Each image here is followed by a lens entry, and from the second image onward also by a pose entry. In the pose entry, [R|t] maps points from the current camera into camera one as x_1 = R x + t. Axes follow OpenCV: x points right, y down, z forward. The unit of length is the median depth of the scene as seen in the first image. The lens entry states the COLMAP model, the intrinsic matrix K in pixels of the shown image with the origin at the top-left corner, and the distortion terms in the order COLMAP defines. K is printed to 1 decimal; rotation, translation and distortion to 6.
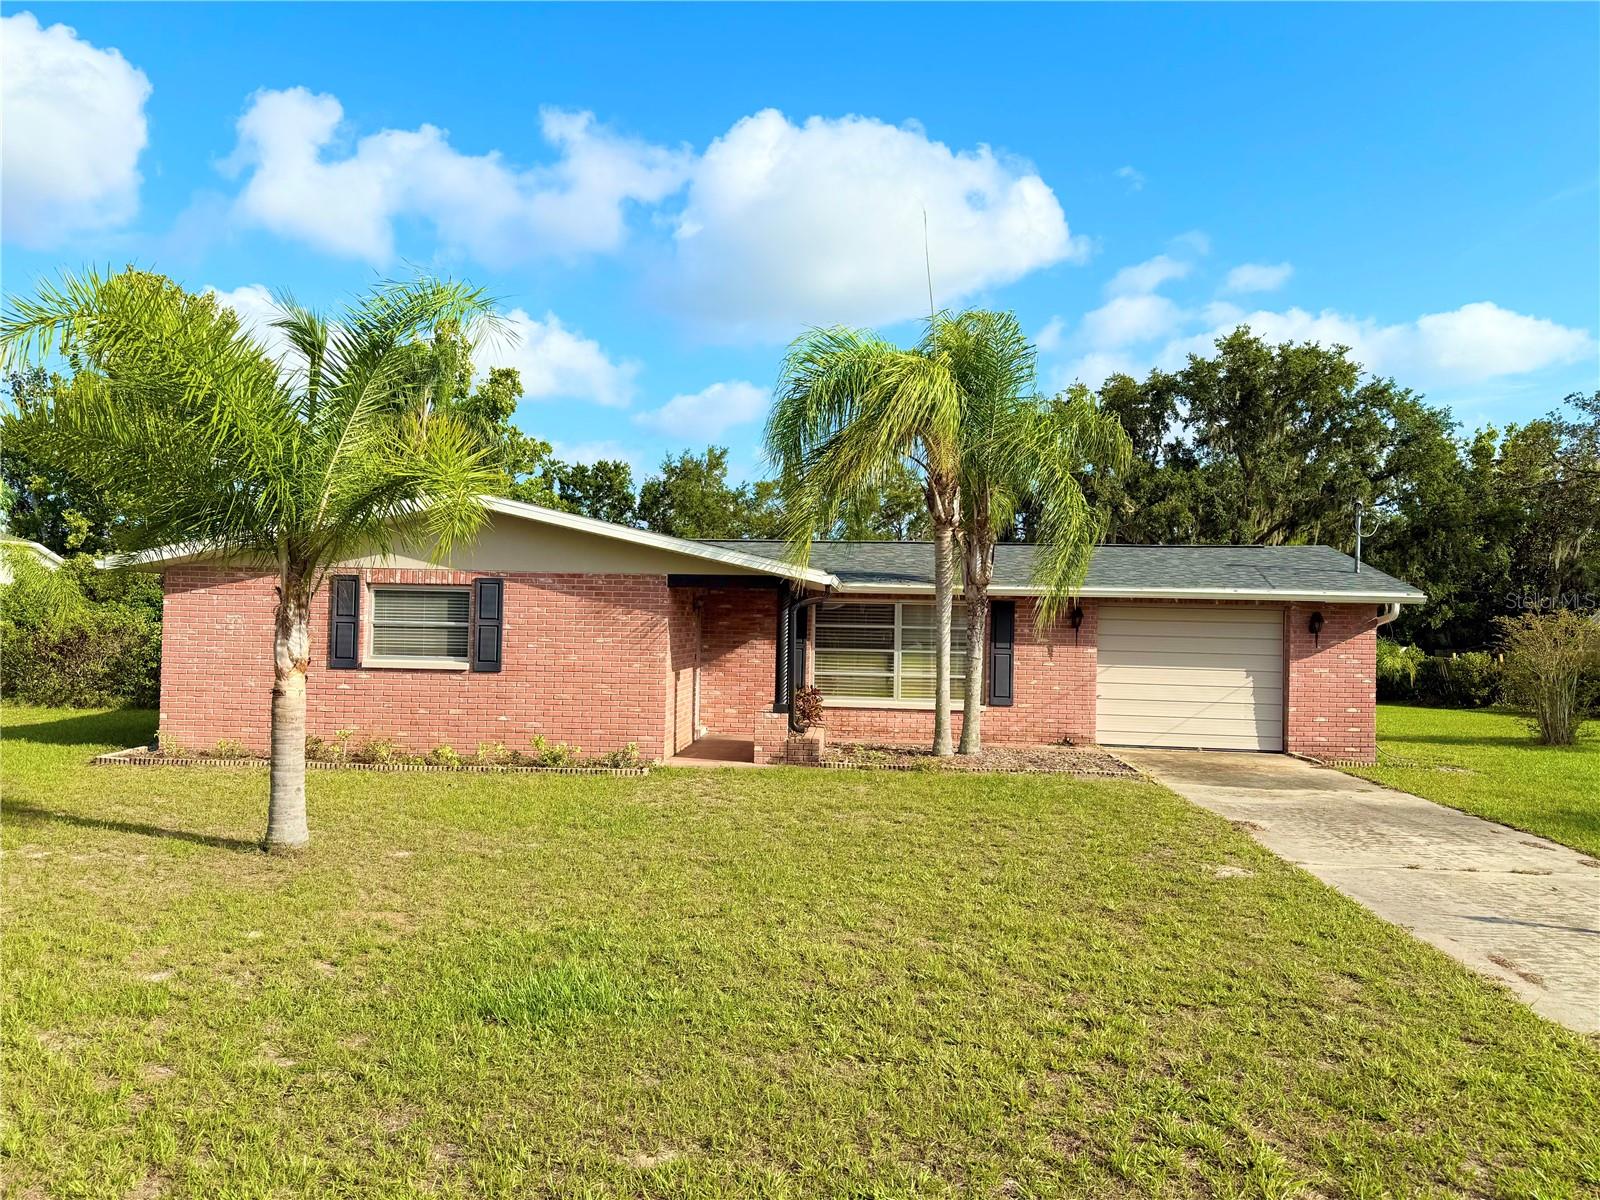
lens RADIAL K [[1116.1, 0, 800.0], [0, 1116.1, 600.0], [0, 0, 1]] dist [0.127004, -0.183524]
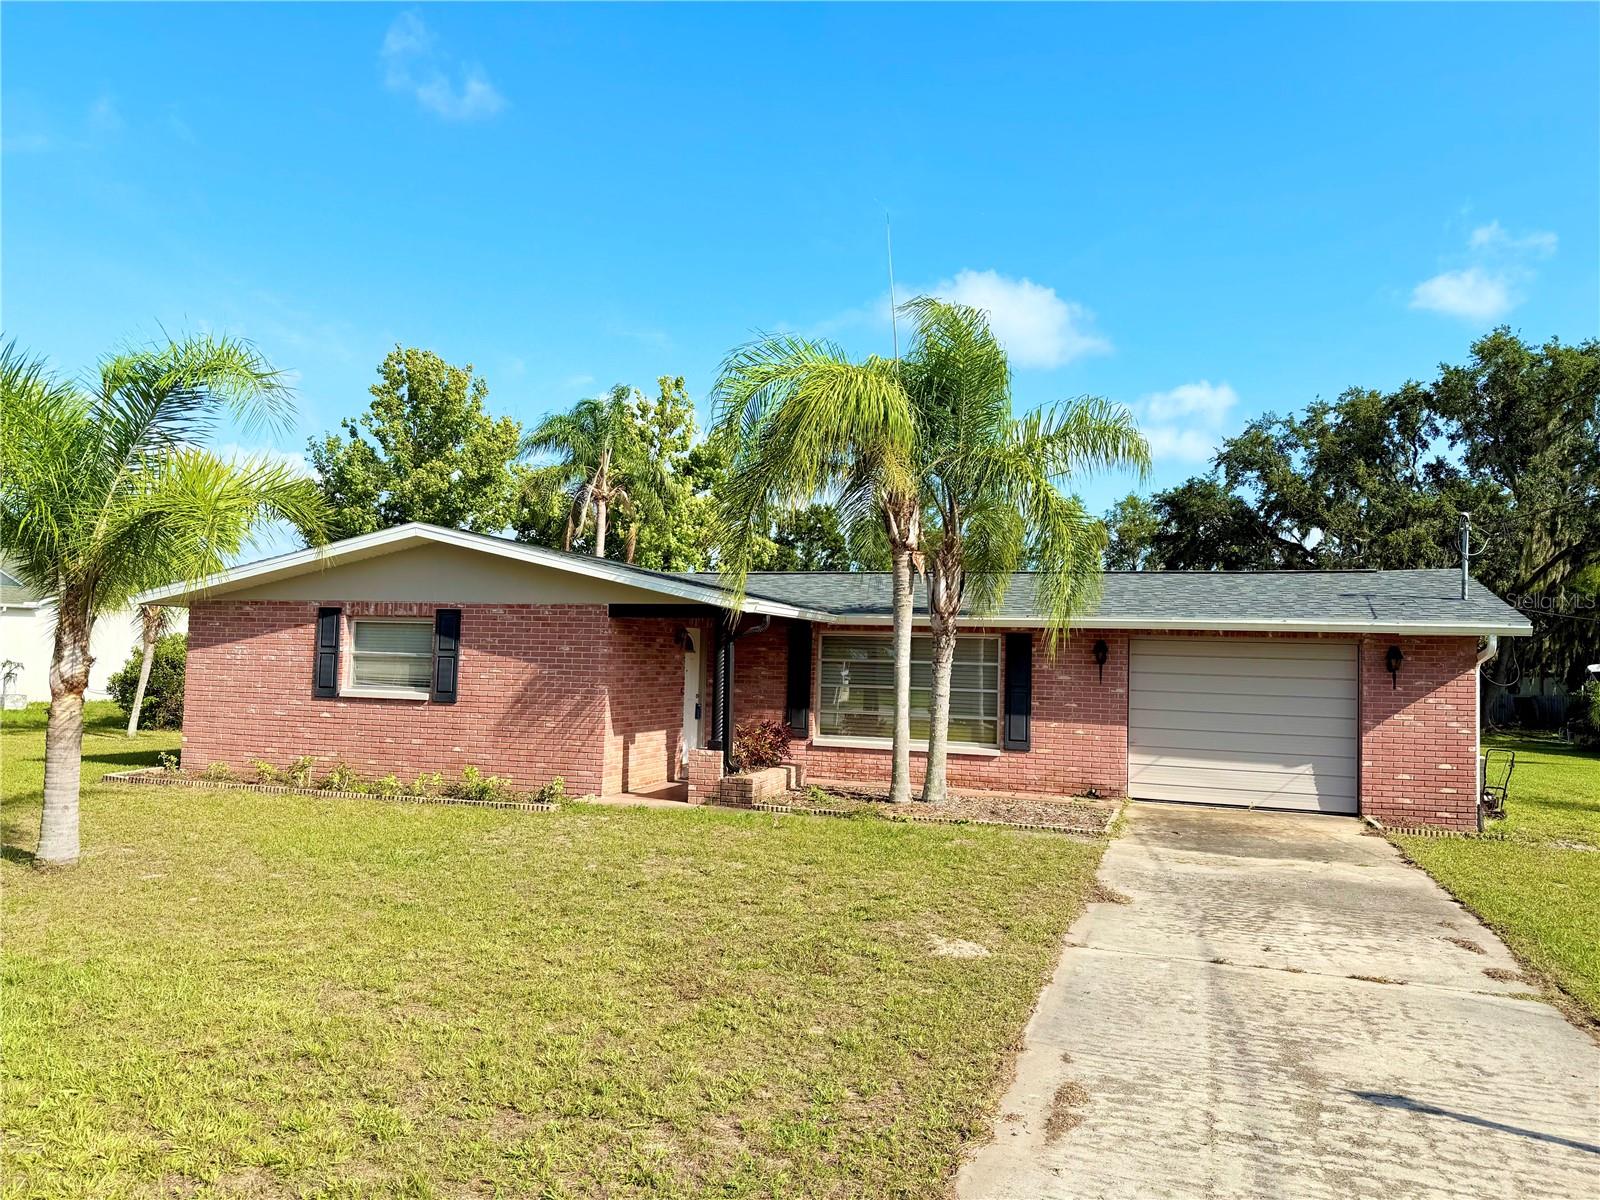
lens RADIAL K [[1116.1, 0, 800.0], [0, 1116.1, 600.0], [0, 0, 1]] dist [0.127004, -0.183524]
pose [[0.969618, -0.007943, -0.244494, 0.271119], [-0.001491, 0.999262, -0.038376, 0.010324], [0.244619, 0.037574, 0.968891, 0.096403]]
